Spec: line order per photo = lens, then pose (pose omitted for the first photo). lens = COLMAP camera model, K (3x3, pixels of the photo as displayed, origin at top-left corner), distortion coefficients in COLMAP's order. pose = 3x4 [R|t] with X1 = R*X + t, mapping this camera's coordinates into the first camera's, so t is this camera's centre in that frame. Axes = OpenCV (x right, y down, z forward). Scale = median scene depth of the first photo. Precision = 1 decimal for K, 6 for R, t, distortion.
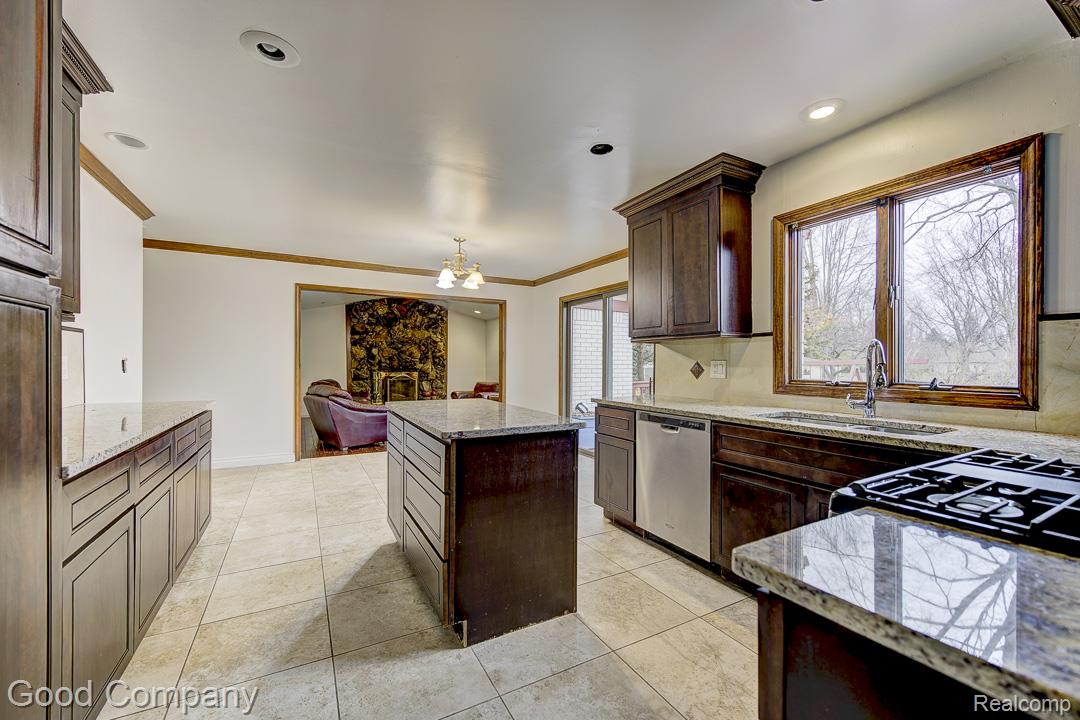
lens RADIAL K [[437.2, 0, 534.0], [0, 437.2, 366.8], [0, 0, 1]] dist [-0.000886, -0.000648]
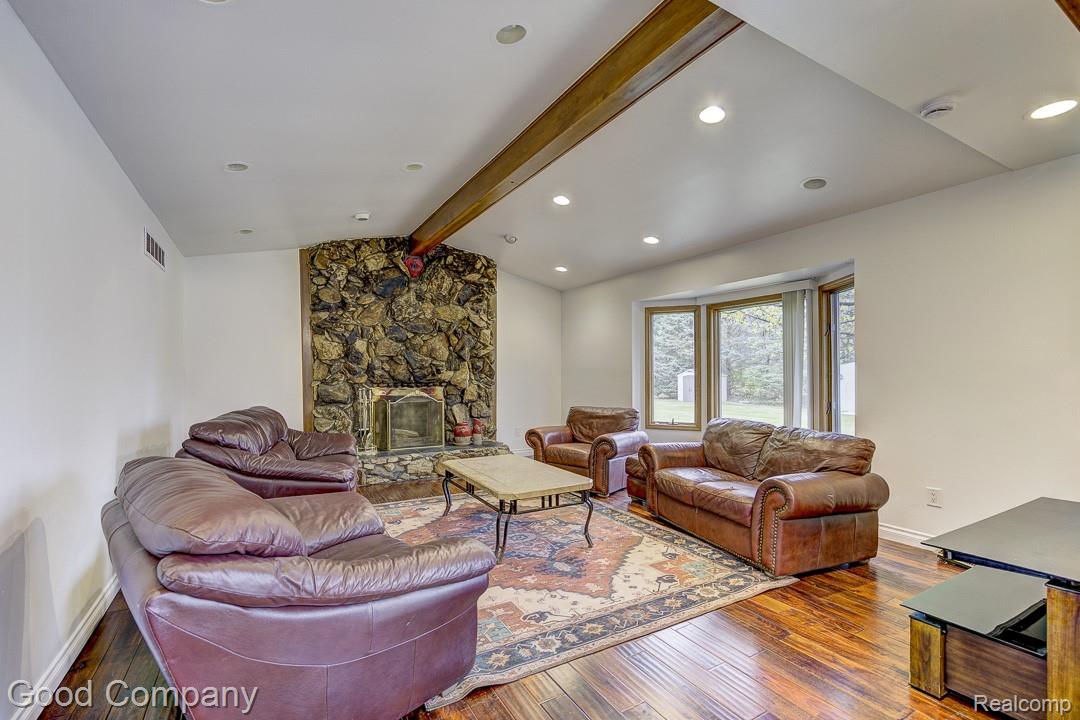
lens RADIAL K [[473.1, 0, 529.3], [0, 473.1, 369.2], [0, 0, 1]] dist [-0.014375, 0.000085]
pose [[0.999564, -0.006341, 0.028832, -0.435586], [0.006675, 0.999912, -0.011473, -0.003965], [-0.028757, 0.011661, 0.999518, 1.065699]]
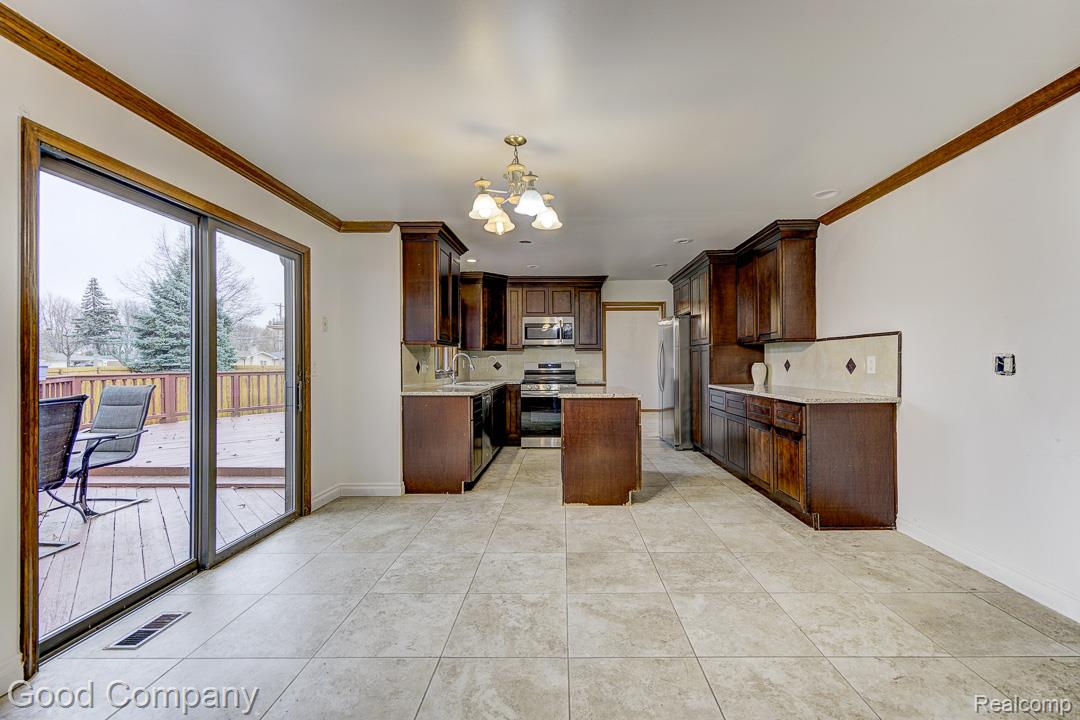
lens RADIAL K [[459.6, 0, 563.1], [0, 459.6, 360.8], [0, 0, 1]] dist [0.003610, -0.001291]
pose [[-0.881230, 0.001898, 0.472685, -0.447283], [0.004921, 0.999975, 0.005159, -0.011788], [-0.472663, 0.006872, -0.881217, 1.328537]]
